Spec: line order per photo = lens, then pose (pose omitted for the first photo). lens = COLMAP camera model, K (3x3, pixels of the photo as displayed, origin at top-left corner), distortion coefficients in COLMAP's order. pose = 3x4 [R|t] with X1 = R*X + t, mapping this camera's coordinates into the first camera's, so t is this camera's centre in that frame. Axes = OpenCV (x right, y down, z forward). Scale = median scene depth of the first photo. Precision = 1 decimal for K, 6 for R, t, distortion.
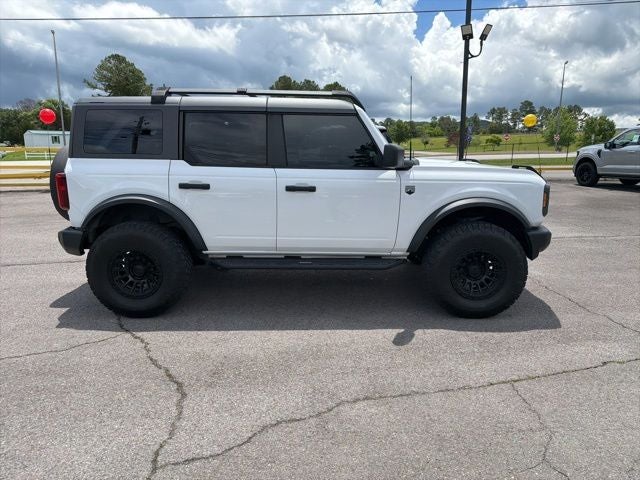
lens RADIAL K [[448.5, 0, 320.6], [0, 448.5, 241.6], [0, 0, 1]] dist [0.039477, -0.054035]
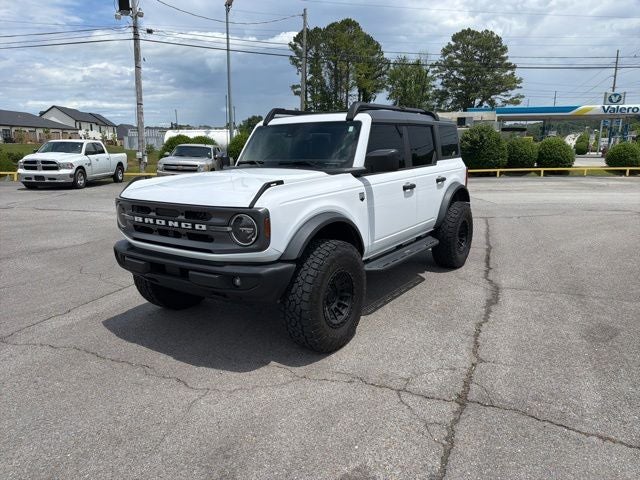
lens RADIAL K [[448.5, 0, 321.9], [0, 448.5, 238.6], [0, 0, 1]] dist [0.039477, -0.054035]
pose [[-0.561798, 0.169283, -0.809769, 1.069091], [-0.167271, 0.935378, 0.311590, -0.420803], [0.810187, 0.310501, -0.497178, 1.884402]]
